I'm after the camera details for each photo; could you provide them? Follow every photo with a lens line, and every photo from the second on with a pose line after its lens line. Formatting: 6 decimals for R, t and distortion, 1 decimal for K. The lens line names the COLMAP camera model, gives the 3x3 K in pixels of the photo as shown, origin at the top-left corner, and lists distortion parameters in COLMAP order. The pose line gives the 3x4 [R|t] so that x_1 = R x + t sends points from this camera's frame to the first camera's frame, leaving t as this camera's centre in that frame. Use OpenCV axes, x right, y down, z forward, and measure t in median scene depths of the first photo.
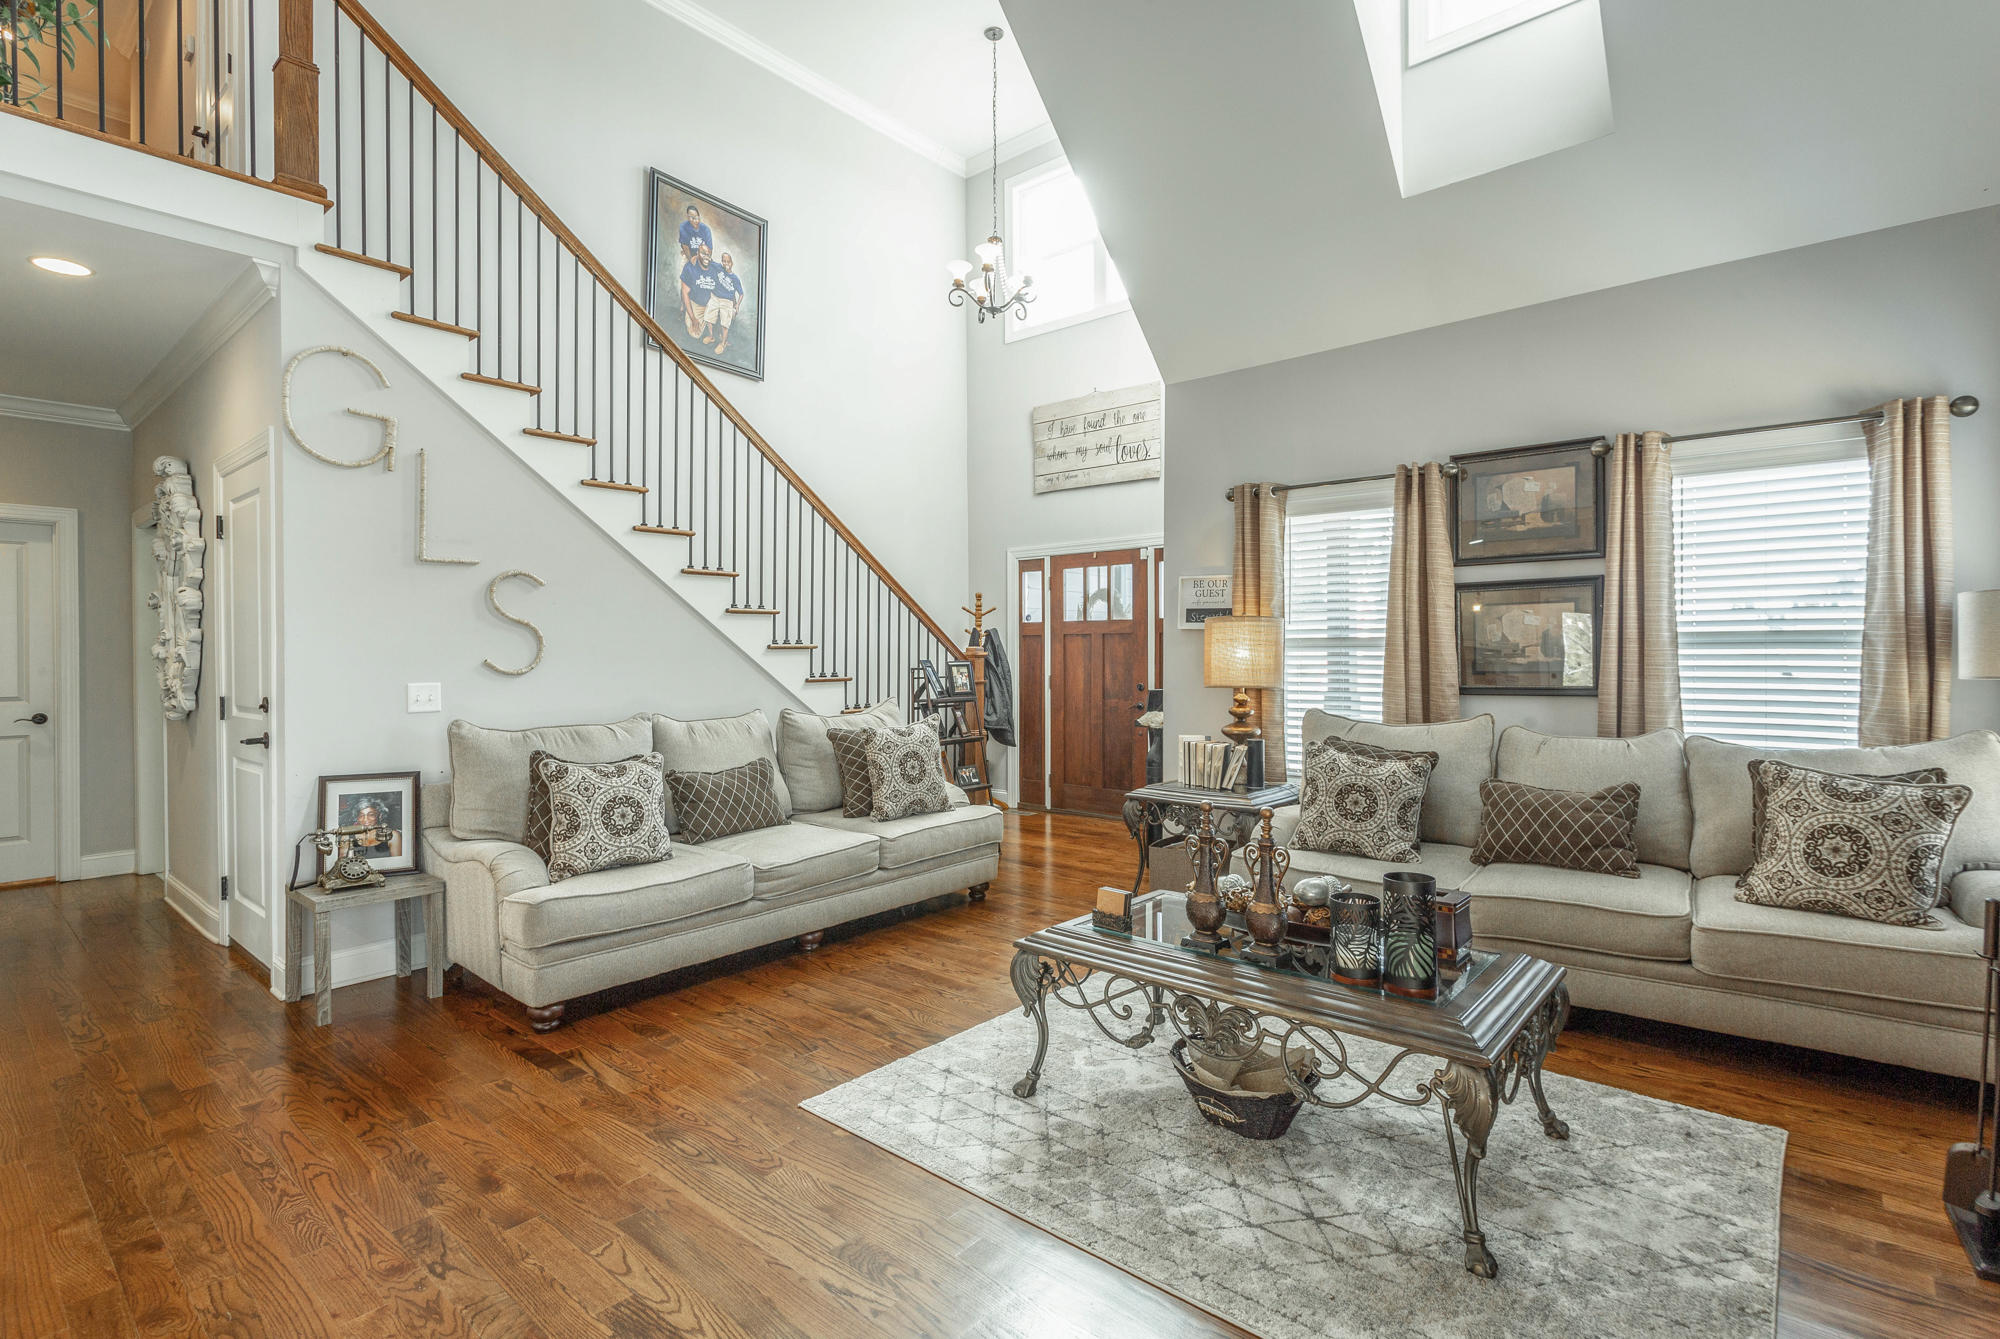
lens RADIAL K [[958.6, 0, 1012.4], [0, 958.6, 652.3], [0, 0, 1]] dist [0.002883, -0.003022]
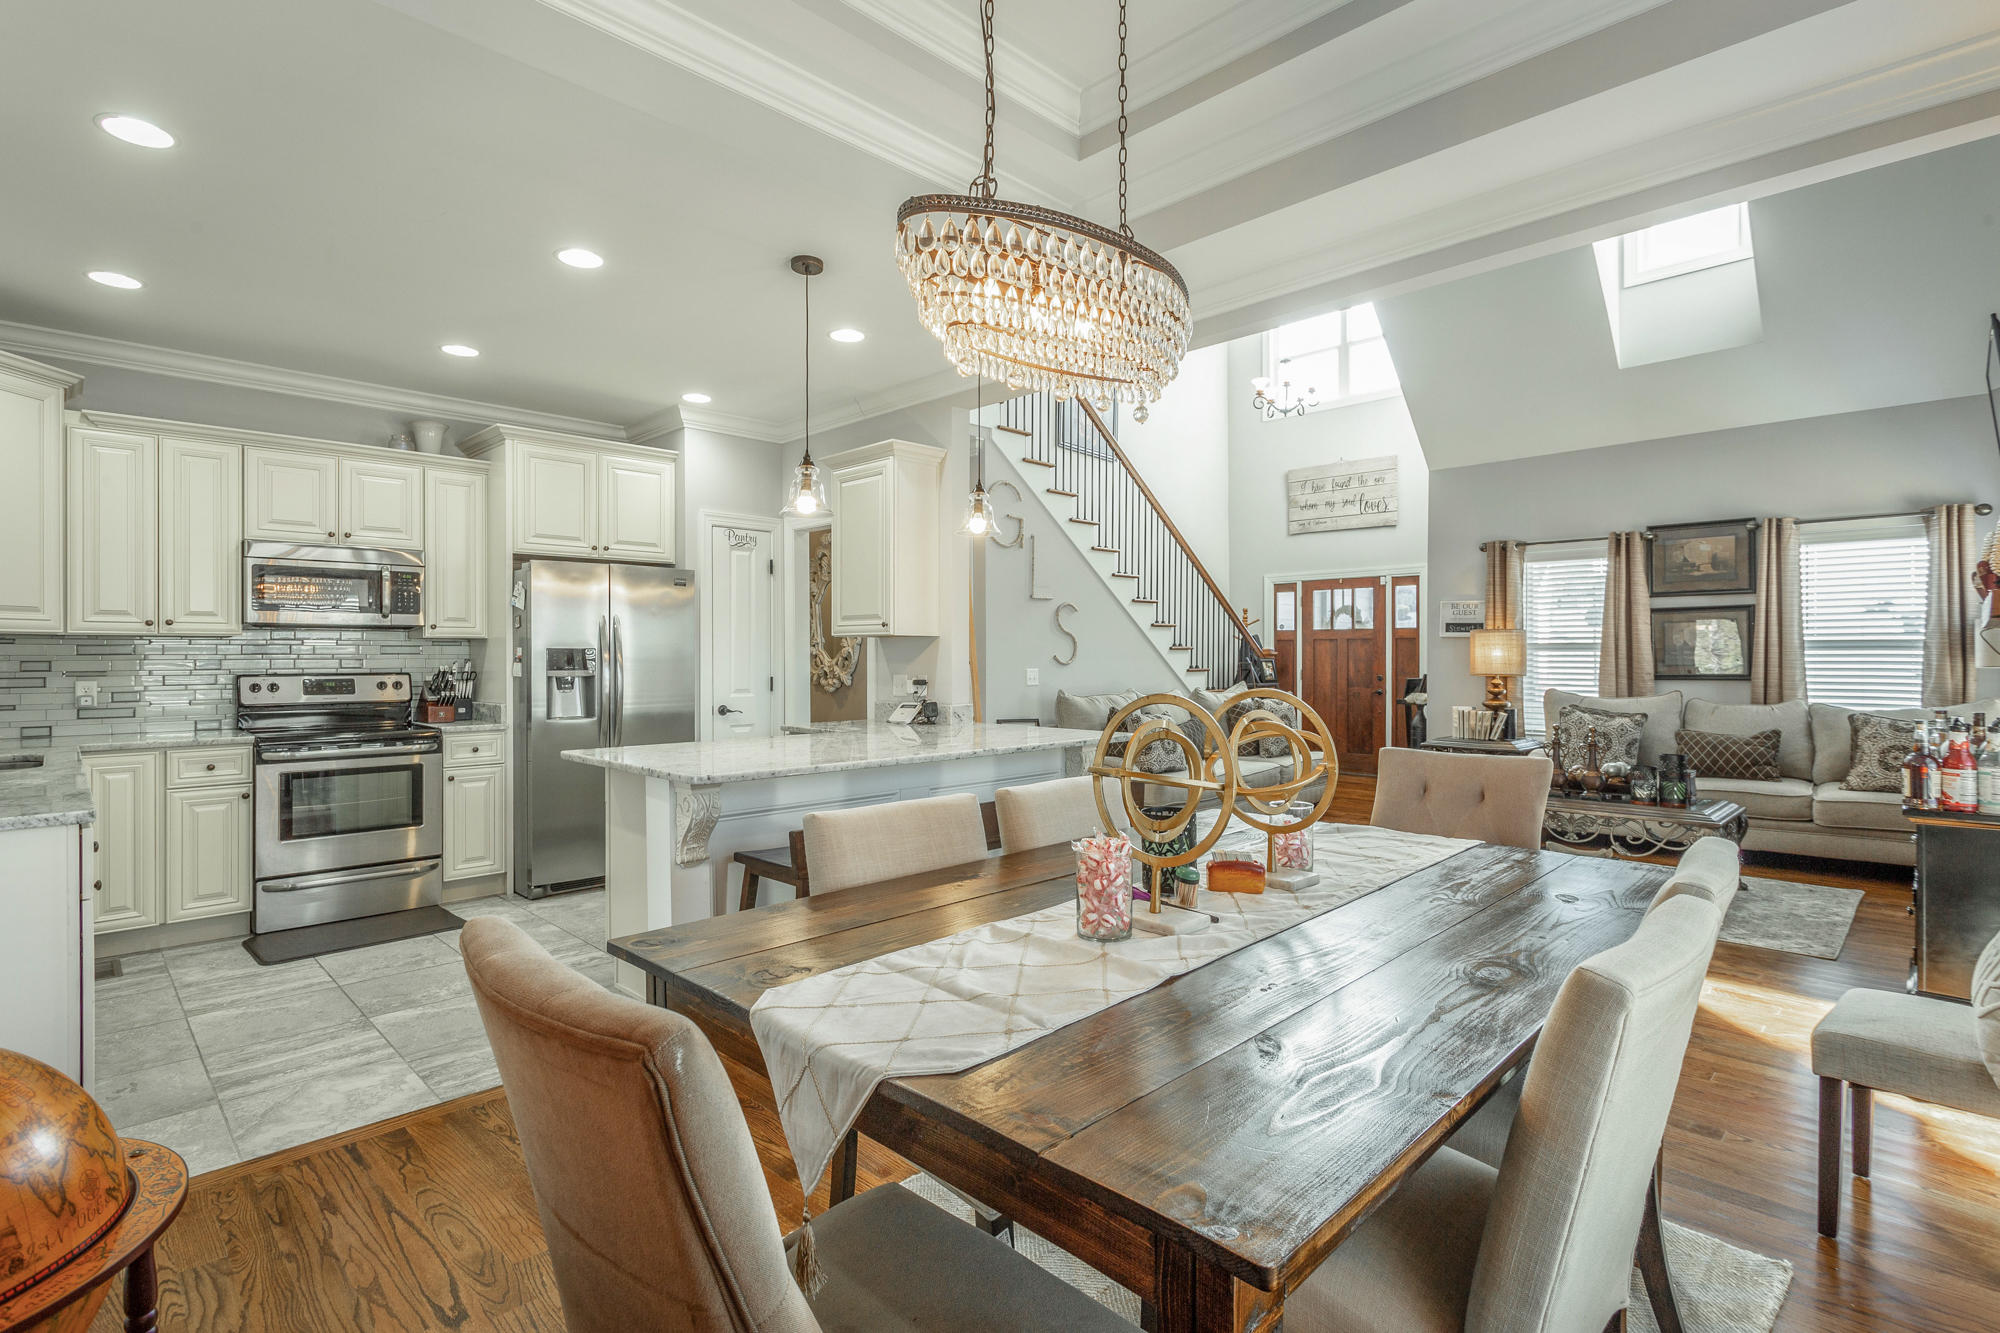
lens RADIAL K [[958.6, 0, 989.0], [0, 958.6, 650.4], [0, 0, 1]] dist [0.002883, -0.003022]
pose [[0.995491, 0.002431, -0.094829, -0.489922], [-0.002718, 0.999992, -0.002898, 0.004313], [0.094822, 0.003143, 0.995489, -0.695390]]
